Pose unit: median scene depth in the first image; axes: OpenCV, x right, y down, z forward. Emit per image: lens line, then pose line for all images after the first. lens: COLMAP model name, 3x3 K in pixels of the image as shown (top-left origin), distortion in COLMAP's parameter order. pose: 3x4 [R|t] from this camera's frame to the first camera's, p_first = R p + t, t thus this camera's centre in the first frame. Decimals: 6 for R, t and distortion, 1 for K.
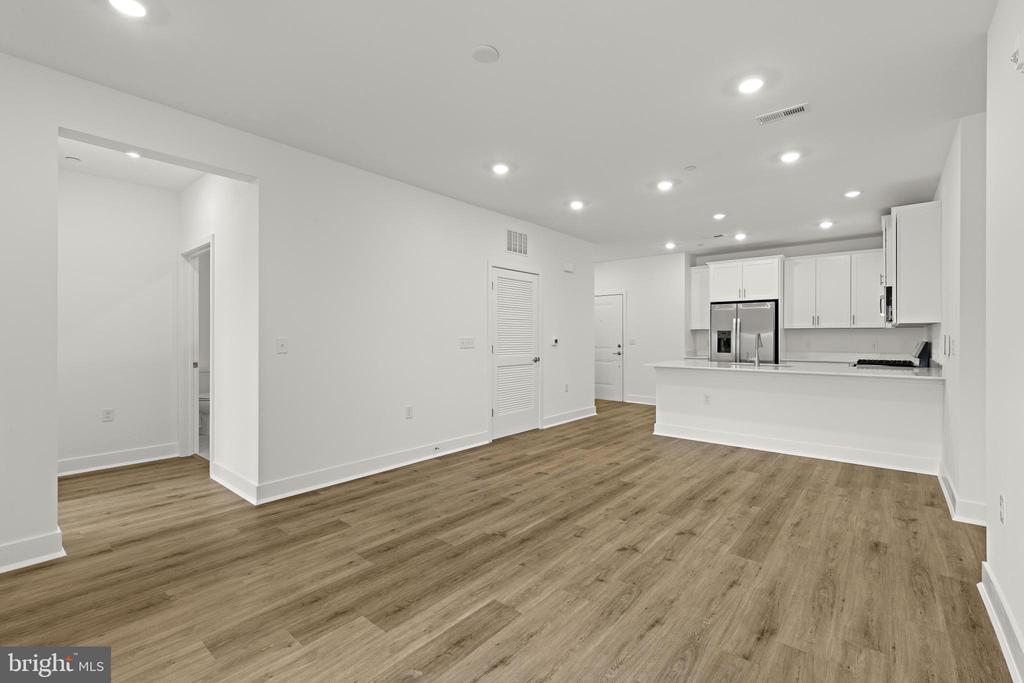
lens RADIAL K [[449.6, 0, 513.4], [0, 449.6, 337.4], [0, 0, 1]] dist [0.000005, 0.000019]
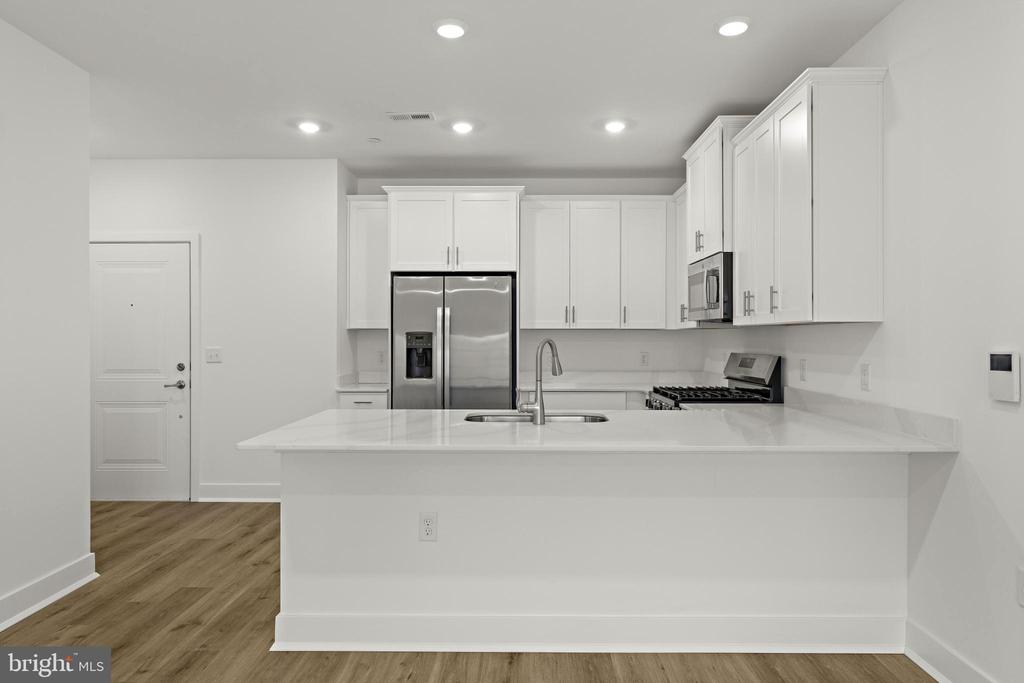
lens RADIAL K [[644.4, 0, 513.2], [0, 644.4, 338.2], [0, 0, 1]] dist [0.019280, -0.000101]
pose [[0.778904, -0.000188, 0.627143, 0.118990], [-0.000308, 1.000000, 0.000682, -0.009110], [-0.627143, -0.000725, 0.778904, 0.410101]]
